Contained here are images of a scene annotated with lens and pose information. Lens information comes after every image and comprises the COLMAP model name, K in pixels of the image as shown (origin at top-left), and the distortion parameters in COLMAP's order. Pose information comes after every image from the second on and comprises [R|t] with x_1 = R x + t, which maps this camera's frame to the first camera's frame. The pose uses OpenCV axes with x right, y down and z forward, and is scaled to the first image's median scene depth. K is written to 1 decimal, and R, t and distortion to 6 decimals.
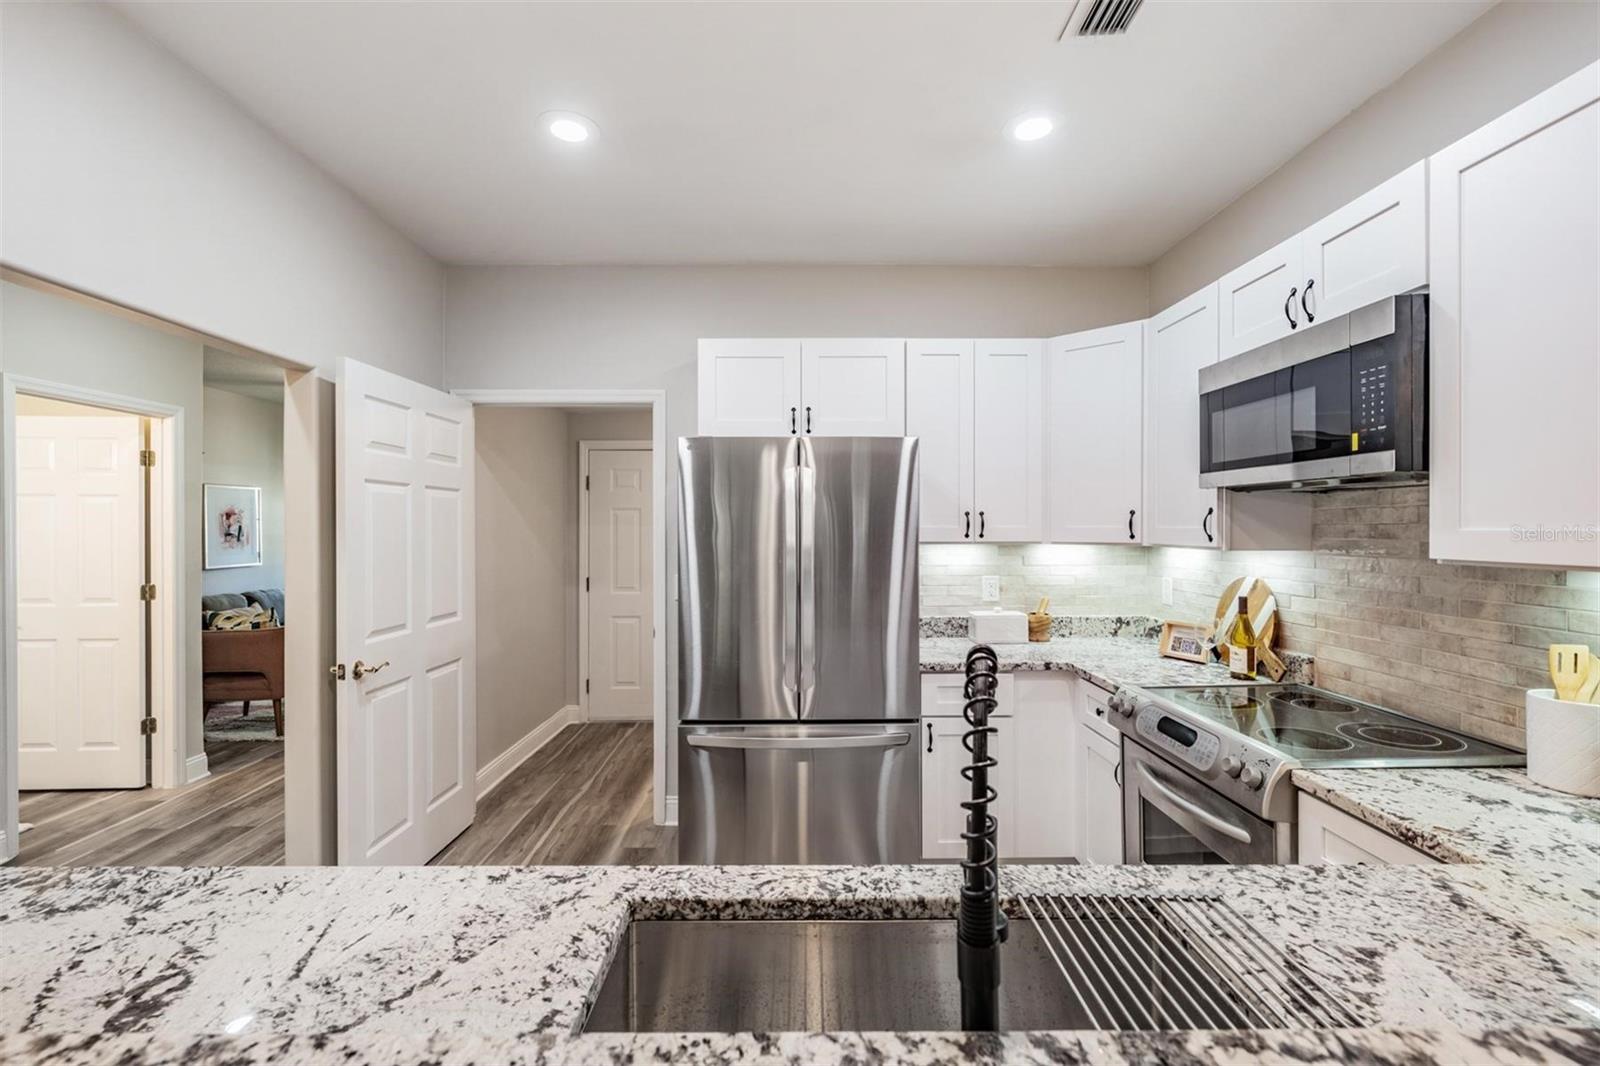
lens RADIAL K [[697.5, 0, 777.9], [0, 697.5, 529.3], [0, 0, 1]] dist [-0.003867, -0.000400]
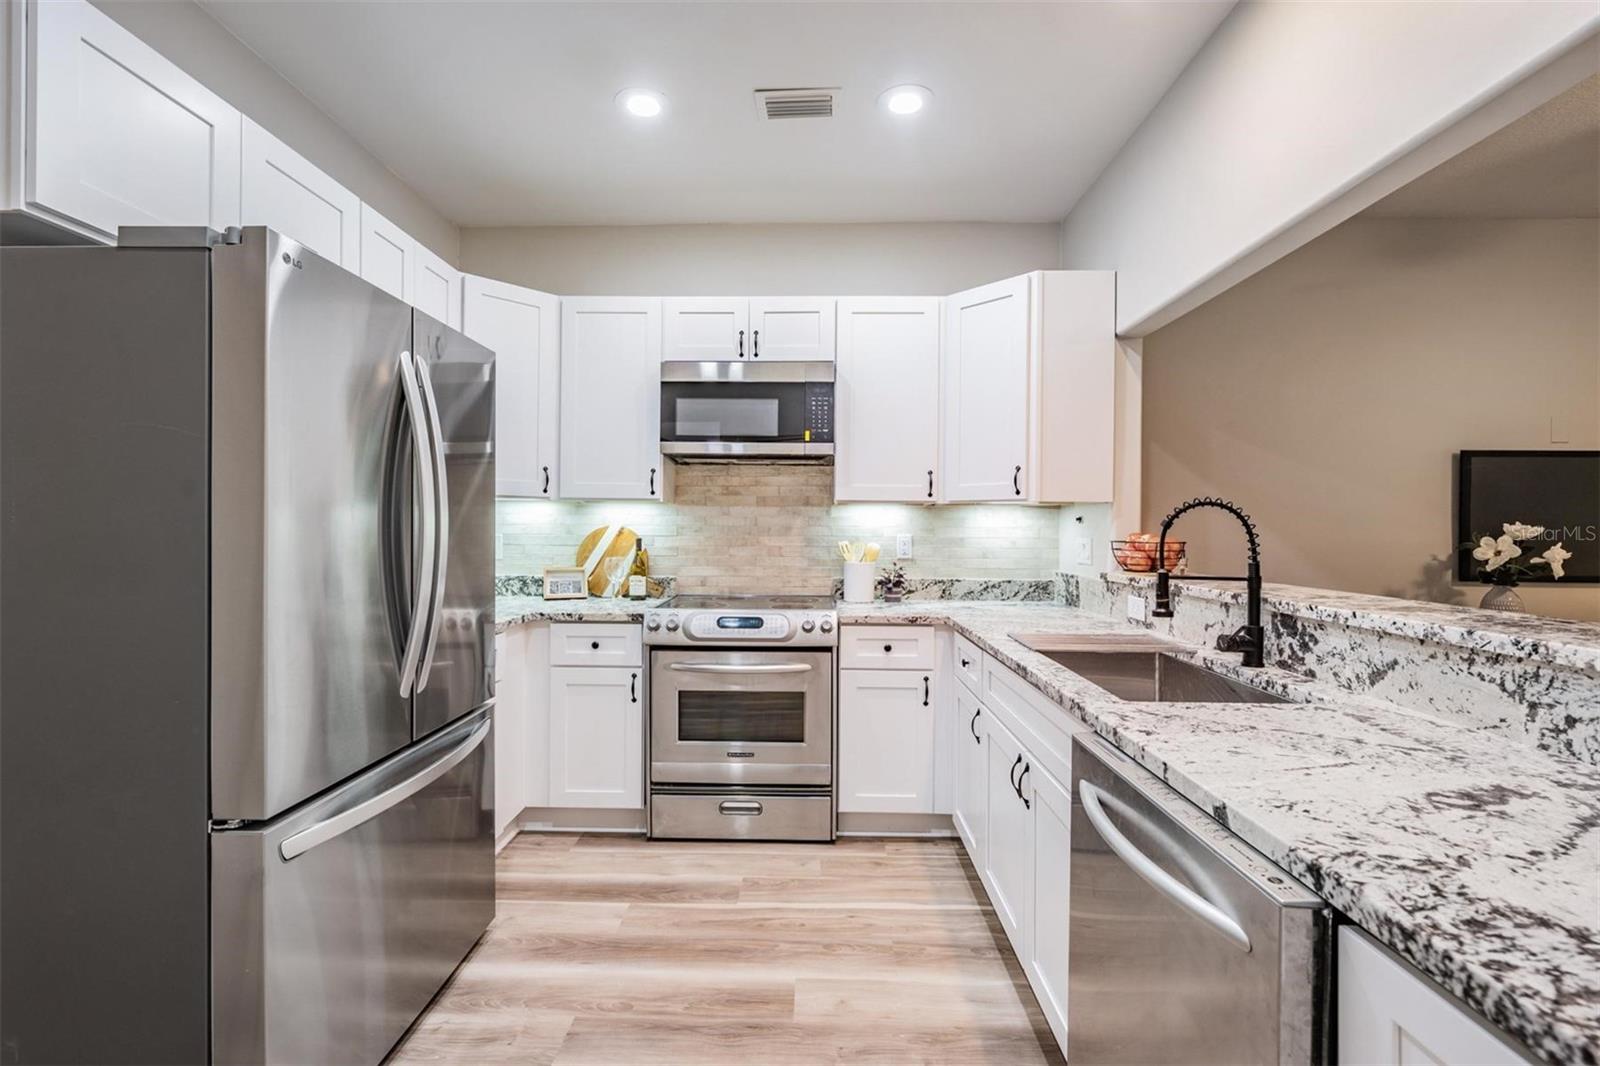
lens RADIAL K [[706.8, 0, 802.6], [0, 706.8, 527.8], [0, 0, 1]] dist [0.000249, -0.000128]
pose [[0.007806, 0.001285, 0.999969, -0.844012], [-0.003247, 0.999994, -0.001260, 0.096731], [-0.999964, -0.003237, 0.007810, 0.846938]]
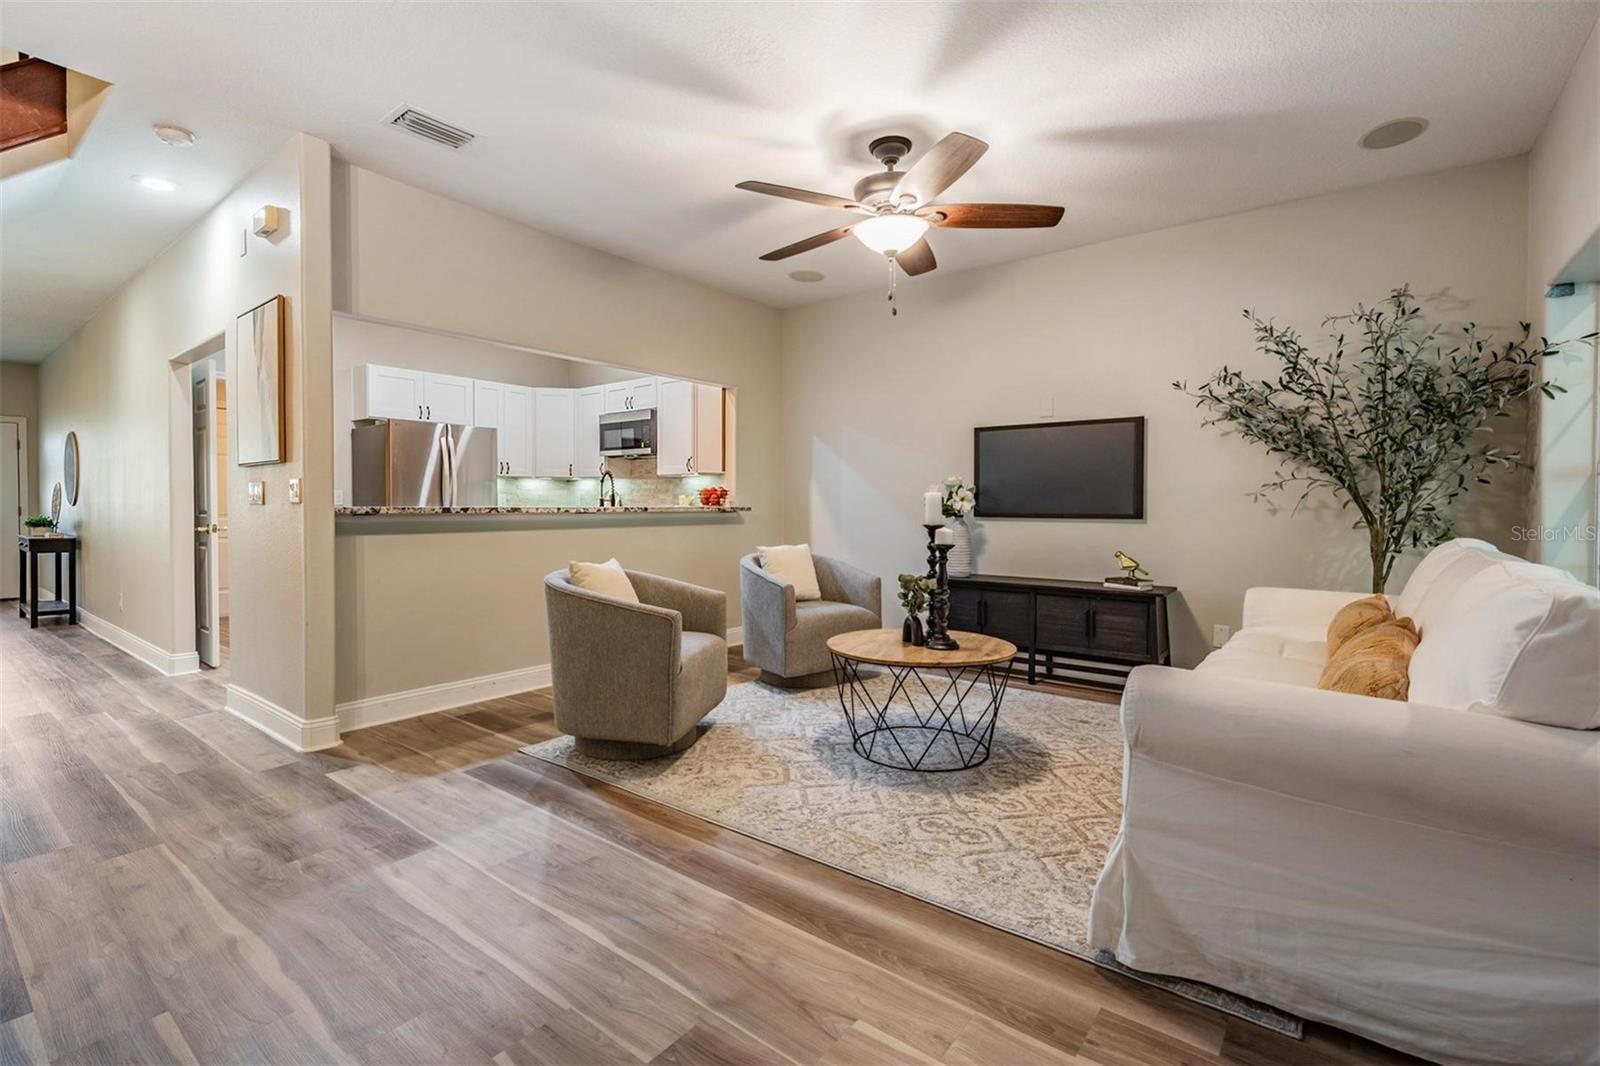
lens RADIAL K [[706.8, 0, 802.6], [0, 706.8, 527.8], [0, 0, 1]] dist [0.000249, -0.000128]
pose [[0.591350, -0.023247, 0.806080, -1.521690], [-0.000248, 0.999579, 0.029010, 0.183959], [-0.806415, -0.017355, 0.591095, -1.708442]]
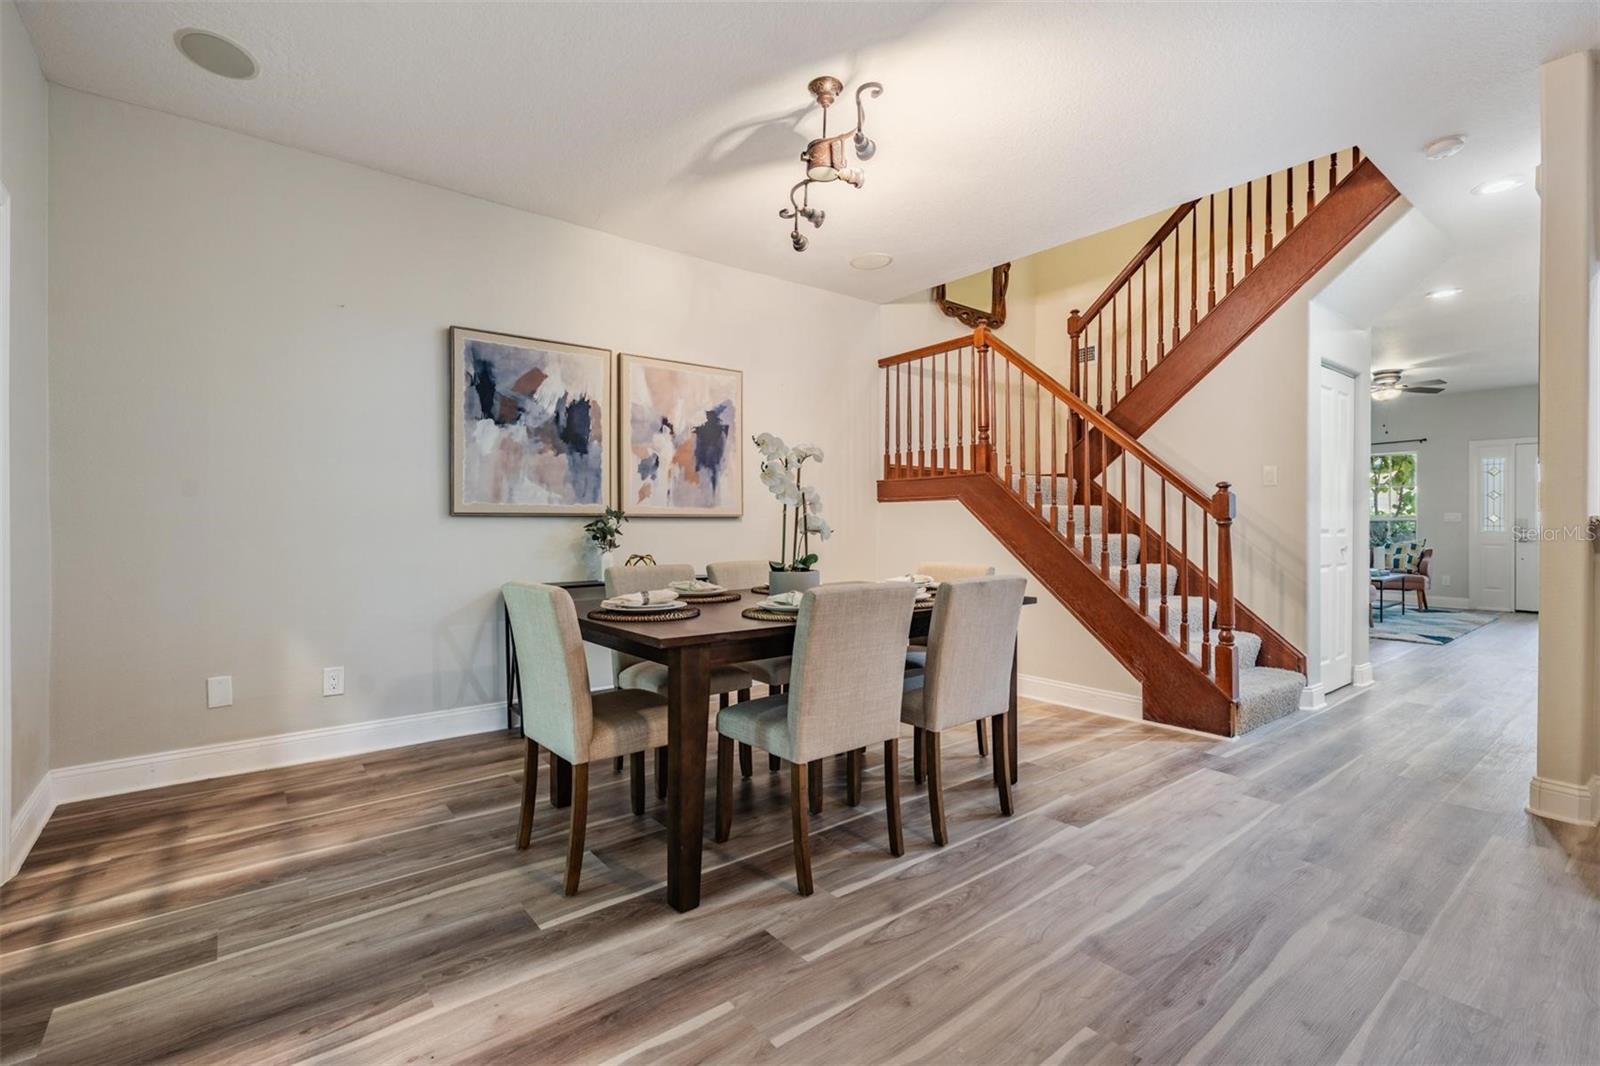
lens RADIAL K [[724.4, 0, 787.5], [0, 724.4, 526.0], [0, 0, 1]] dist [0.000587, -0.000468]
pose [[0.633863, 0.002823, -0.773441, -0.760932], [-0.003422, 0.999994, 0.000846, 0.210104], [0.773438, 0.002110, 0.633868, -1.776884]]
